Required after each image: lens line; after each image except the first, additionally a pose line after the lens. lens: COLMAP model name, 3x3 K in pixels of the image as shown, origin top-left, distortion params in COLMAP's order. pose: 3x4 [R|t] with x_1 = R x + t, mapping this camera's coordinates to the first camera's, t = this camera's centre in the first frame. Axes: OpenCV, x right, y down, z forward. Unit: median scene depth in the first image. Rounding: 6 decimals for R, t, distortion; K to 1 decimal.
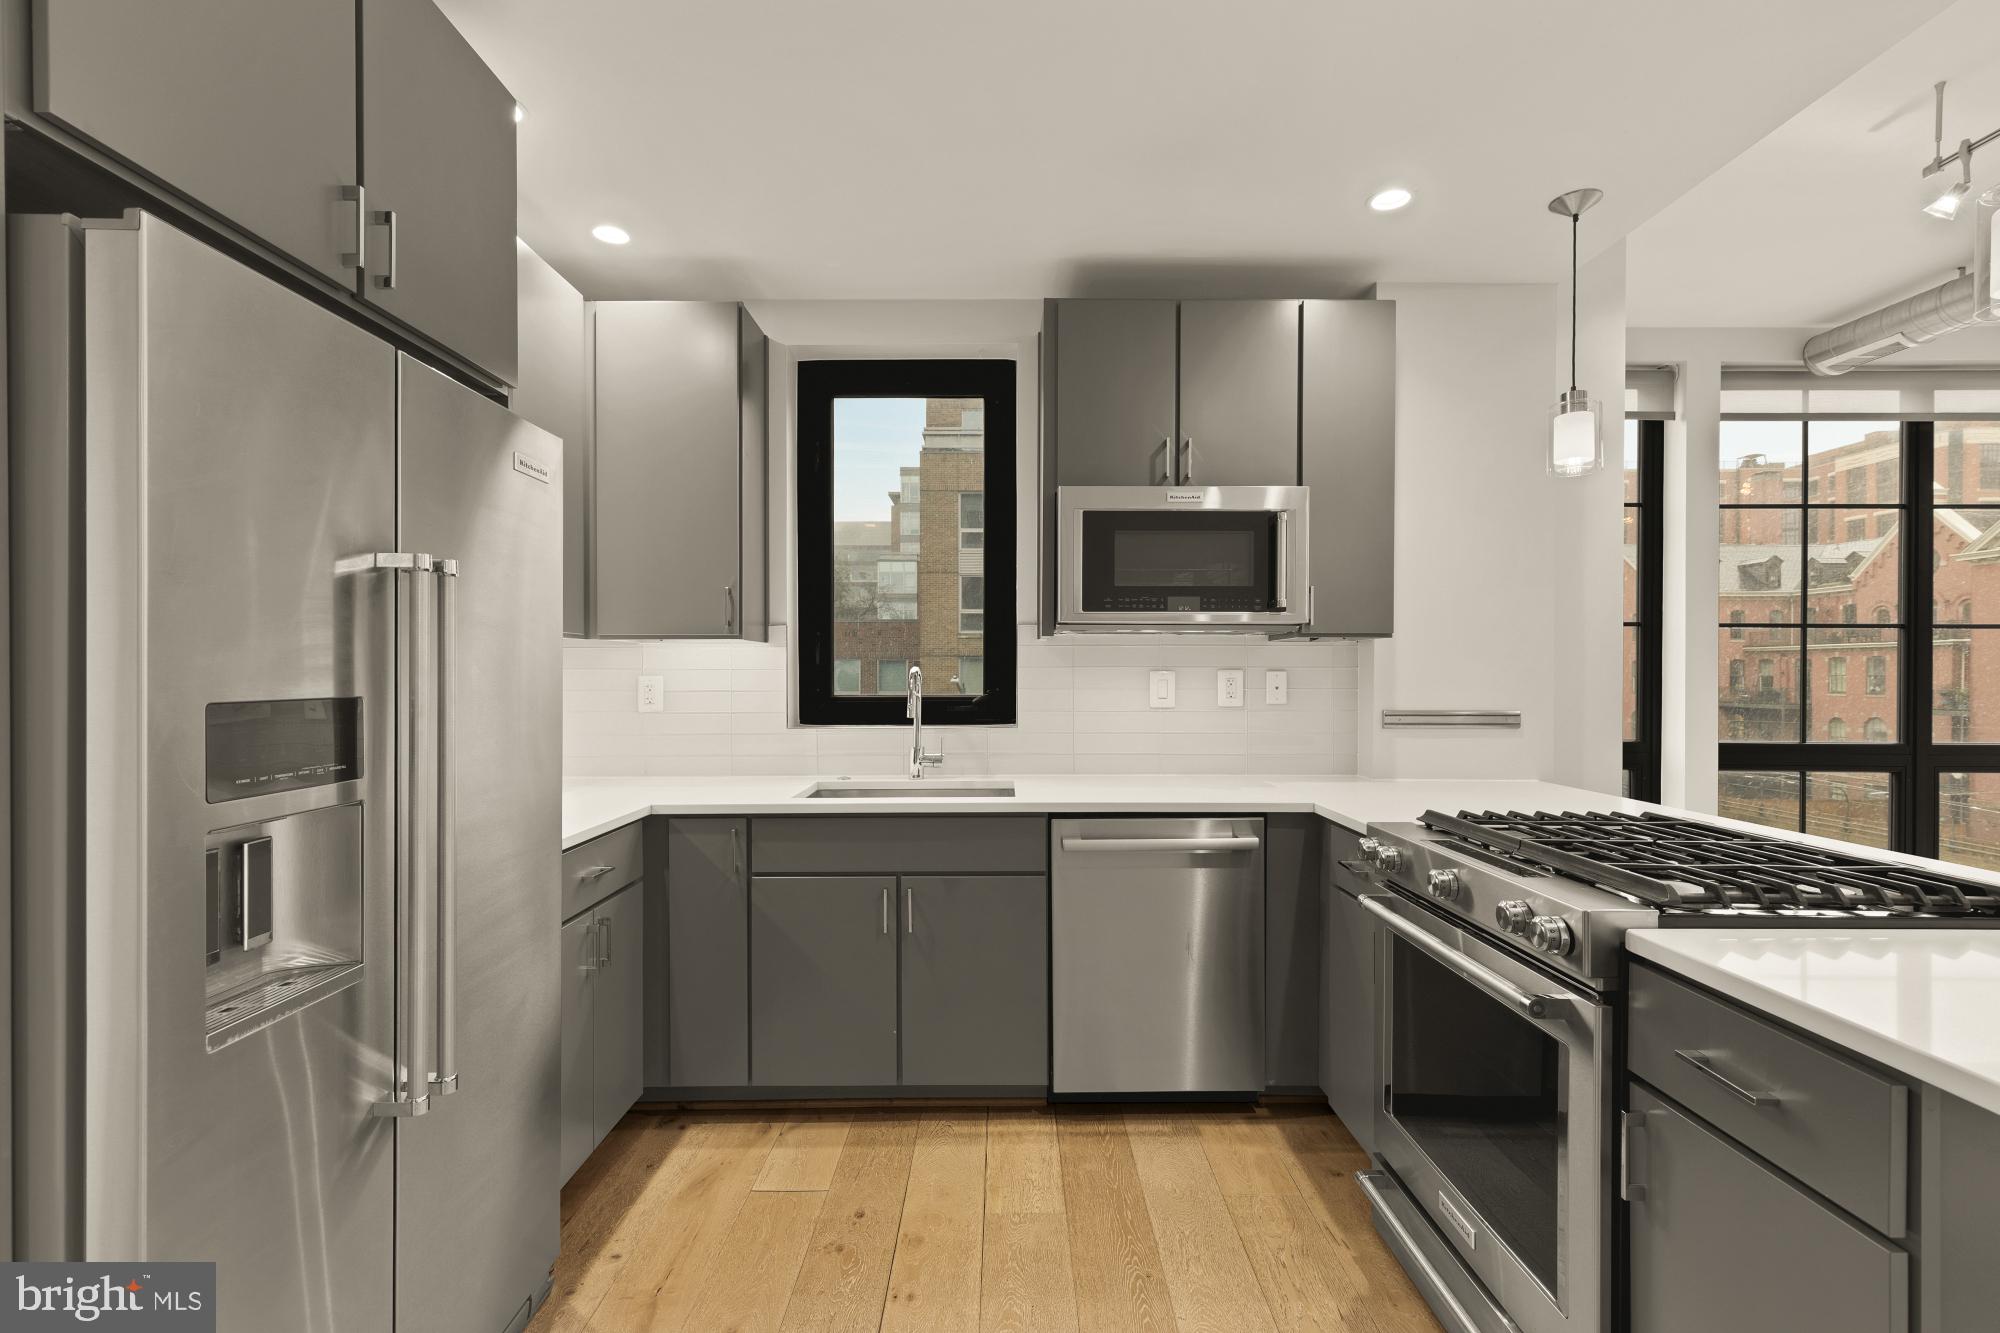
lens RADIAL K [[890.6, 0, 1003.5], [0, 890.6, 679.6], [0, 0, 1]] dist [0.008889, -0.001778]
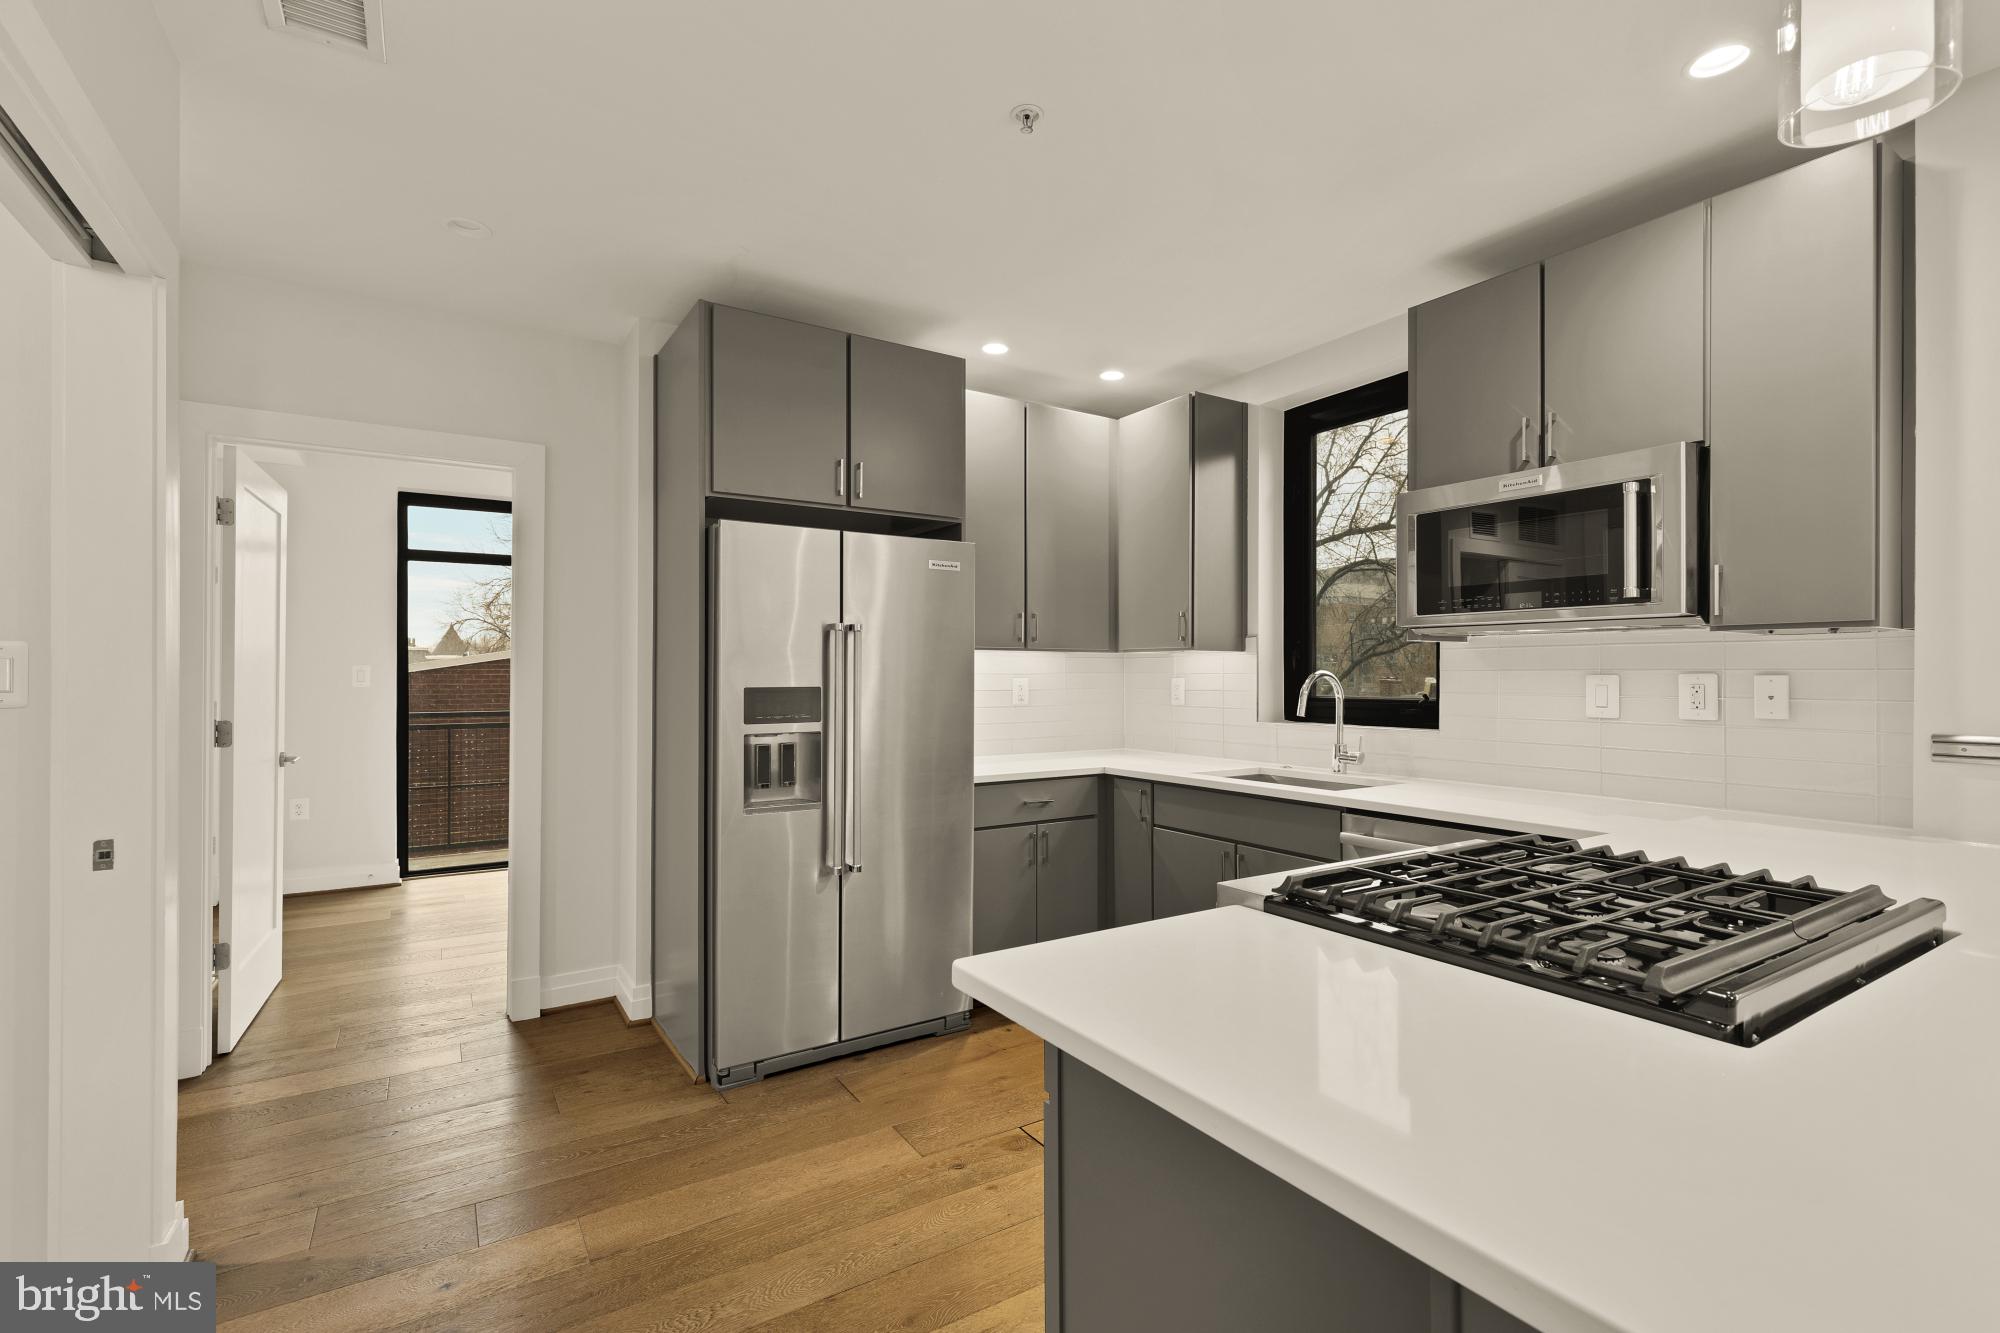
lens RADIAL K [[890.6, 0, 1005.9], [0, 890.6, 671.1], [0, 0, 1]] dist [0.008889, -0.001778]
pose [[0.545706, -0.004396, -0.837965, 0.612118], [-0.007667, 0.999918, -0.010238, 0.000211], [0.837942, 0.012012, 0.545628, 0.059626]]
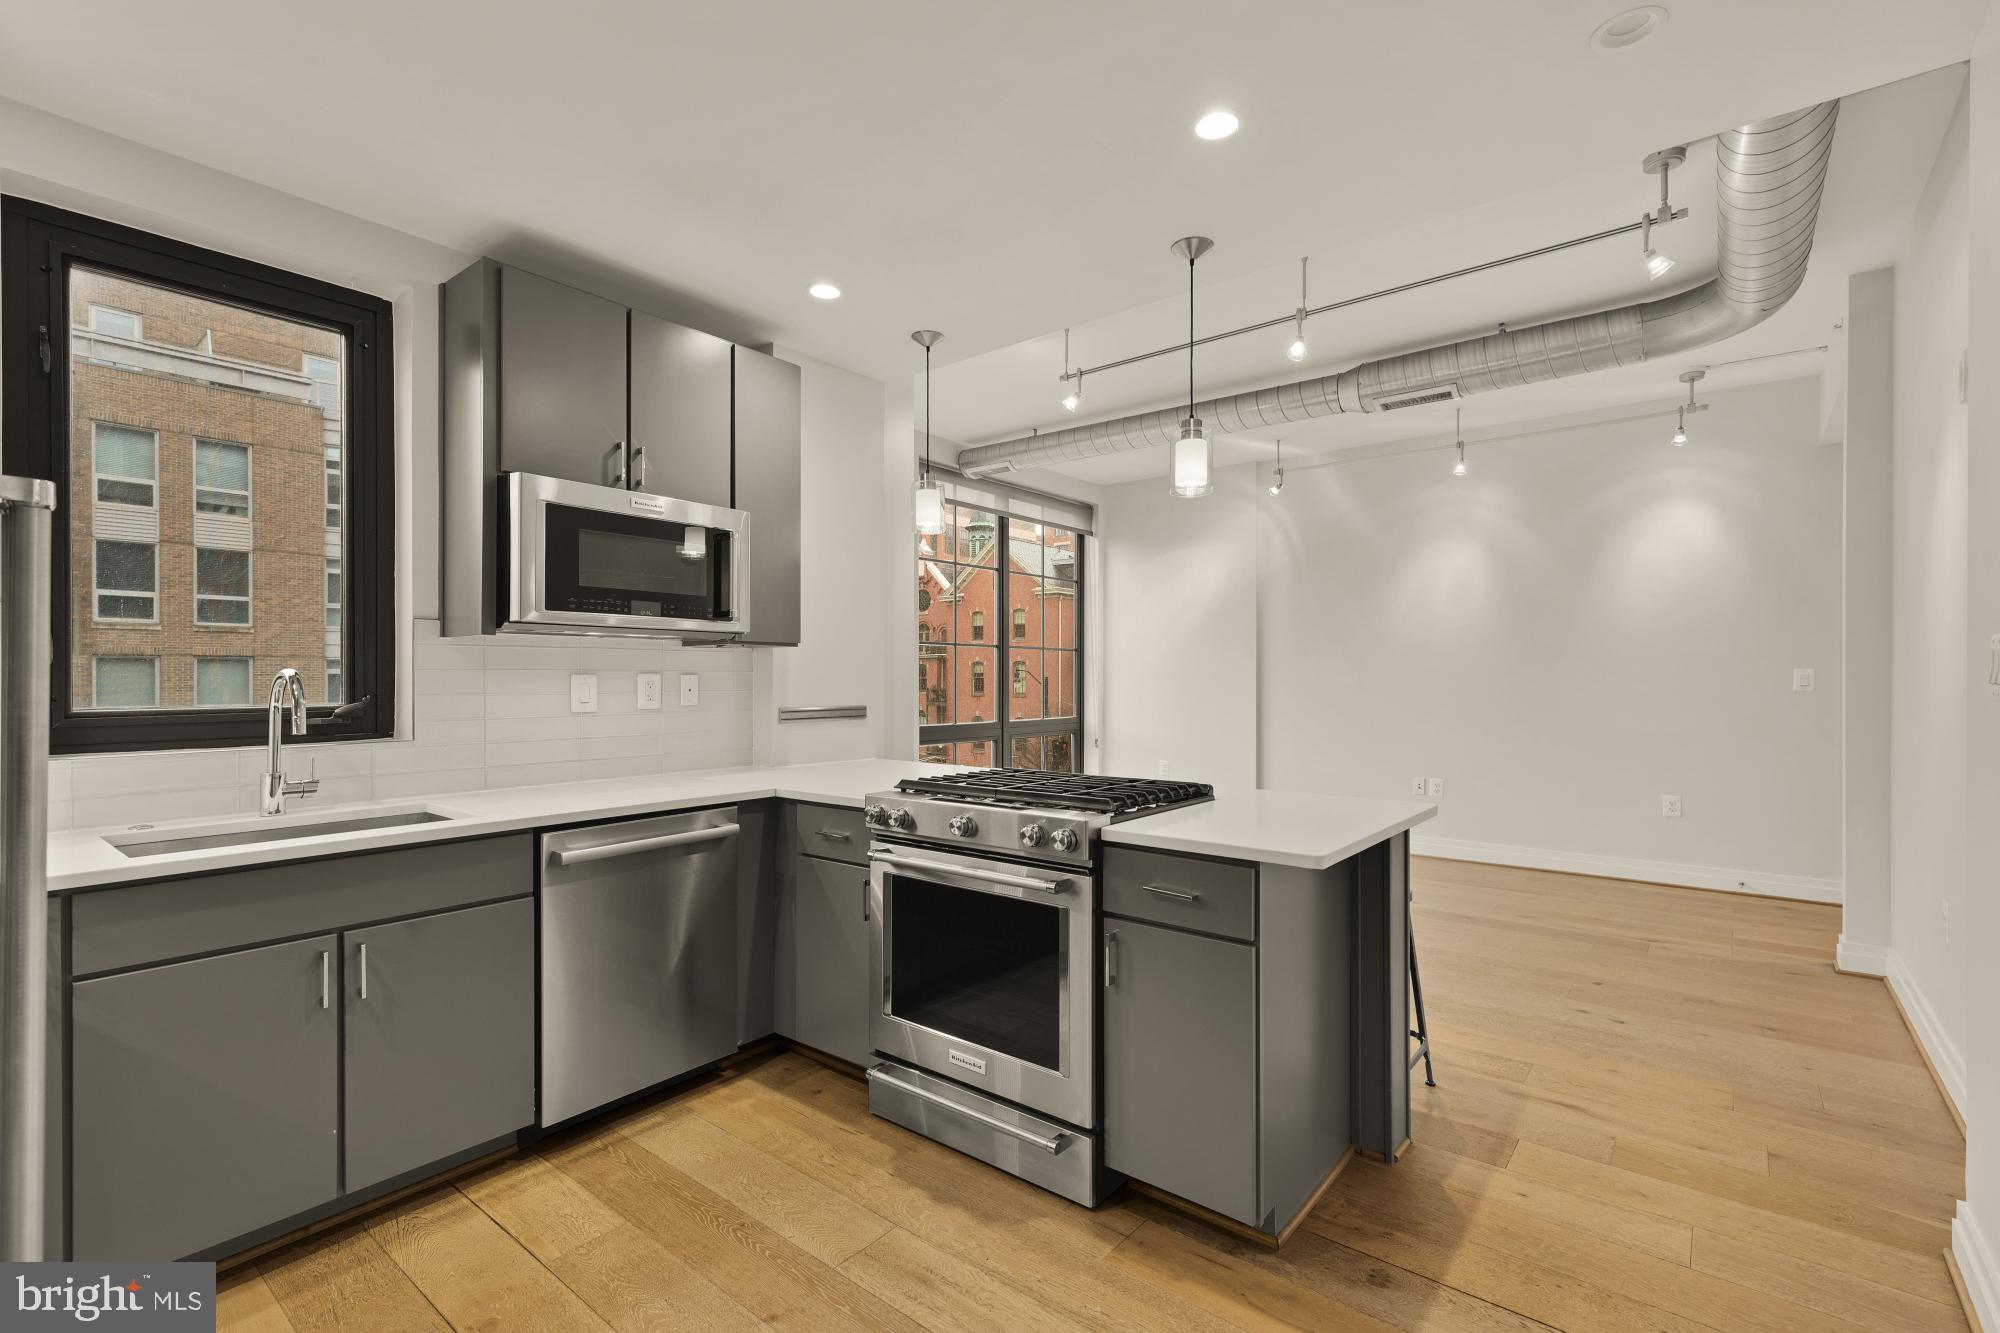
lens RADIAL K [[890.6, 0, 994.3], [0, 890.6, 679.4], [0, 0, 1]] dist [0.008889, -0.001778]
pose [[0.632826, -0.002392, 0.774290, -0.306667], [0.005812, 0.999982, -0.001662, 0.000338], [-0.774272, 0.005552, 0.632829, 0.038605]]
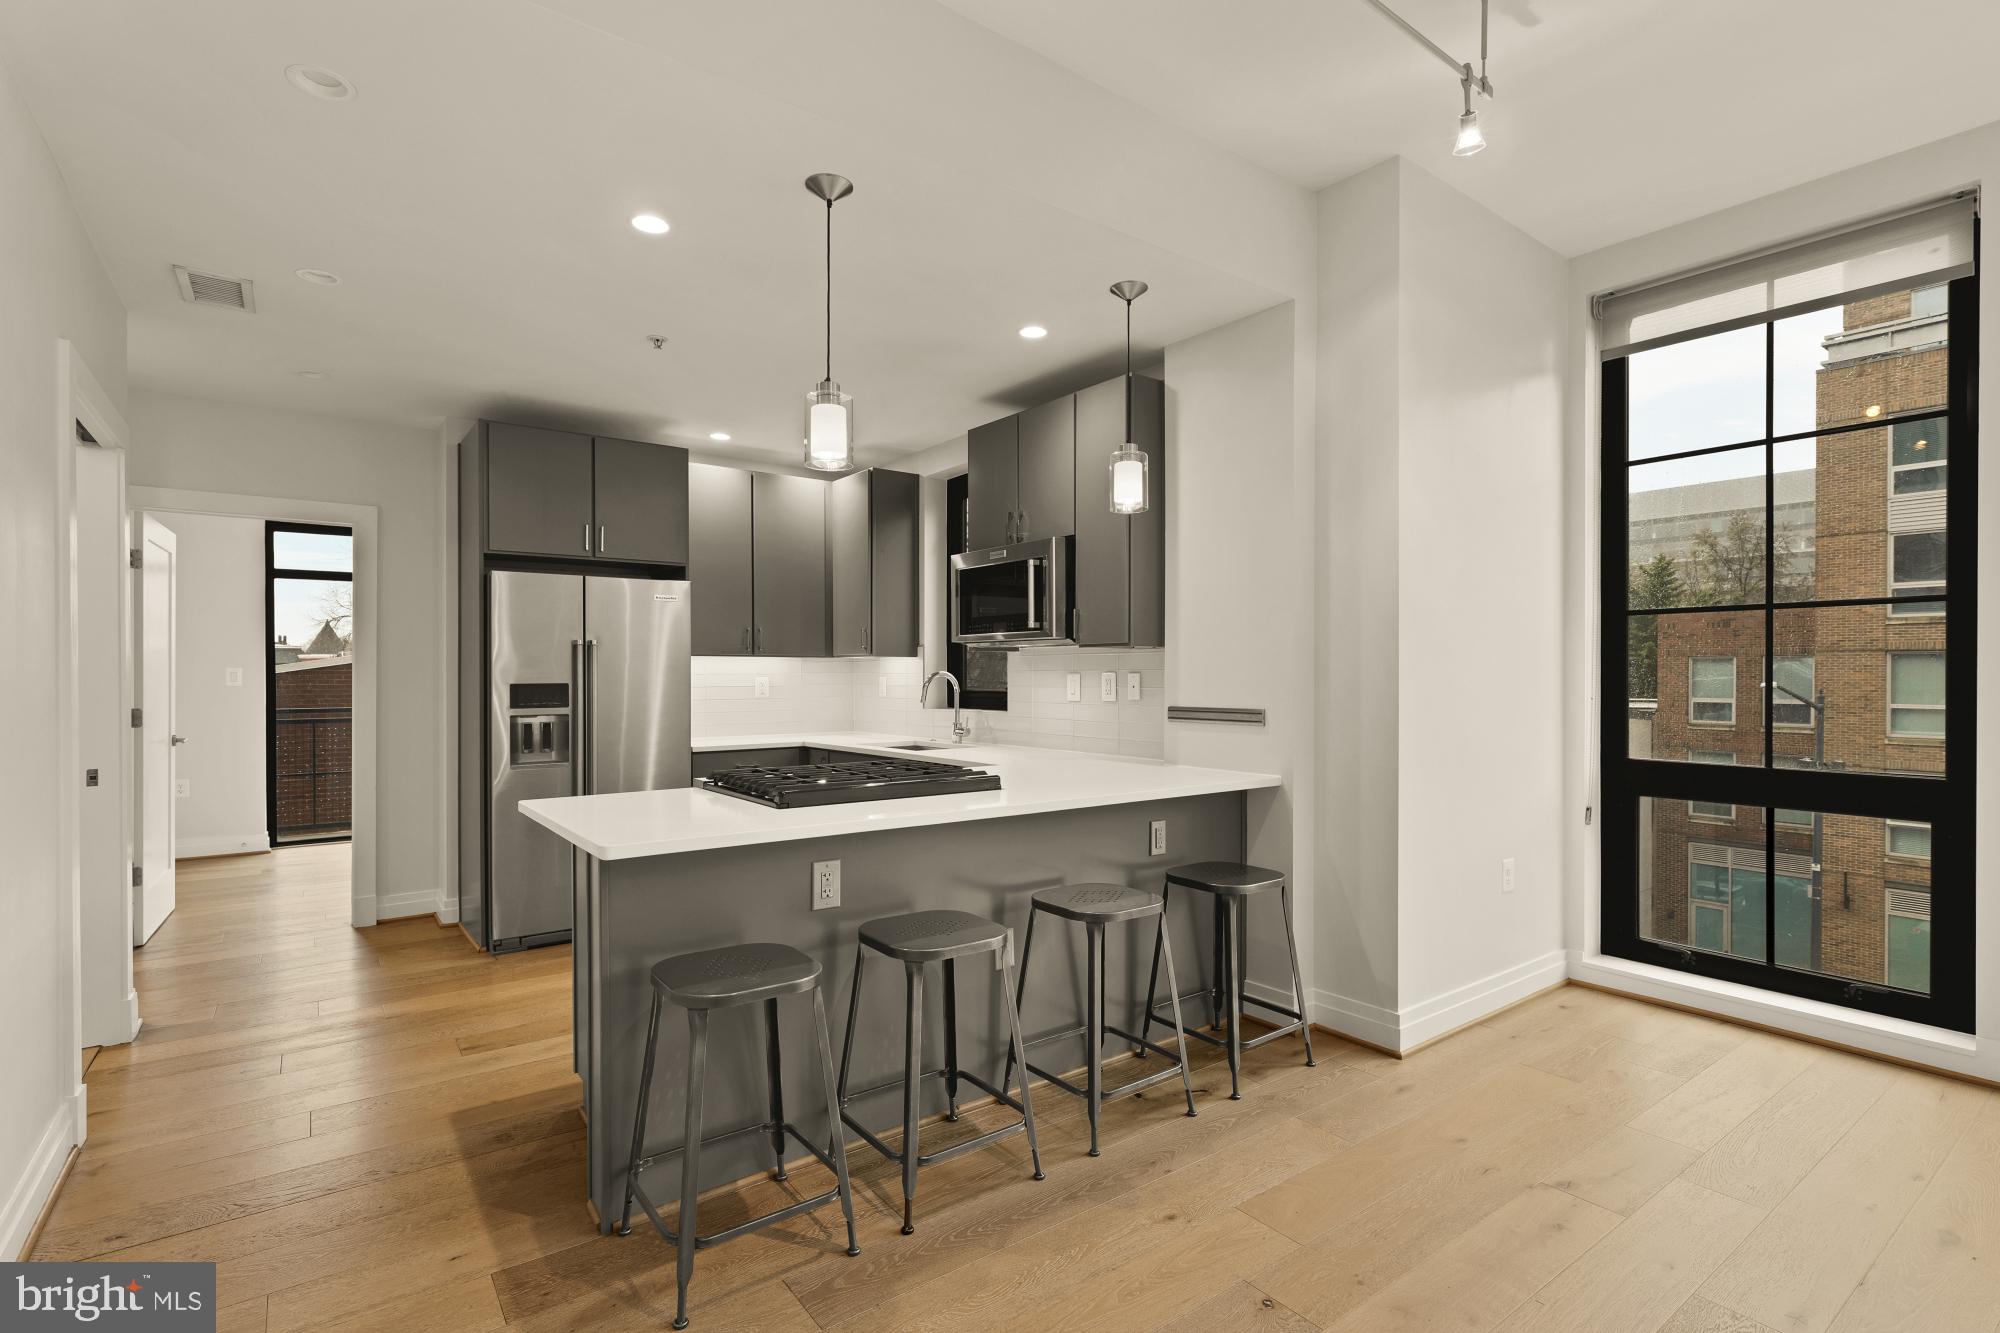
lens RADIAL K [[942.5, 0, 1005.4], [0, 942.5, 678.1], [0, 0, 1]] dist [-0.000563, -0.000319]
pose [[0.600680, 0.000807, -0.799489, 1.304012], [-0.004333, 0.999988, -0.002246, 0.001248], [0.799478, 0.004814, 0.600677, 0.076400]]
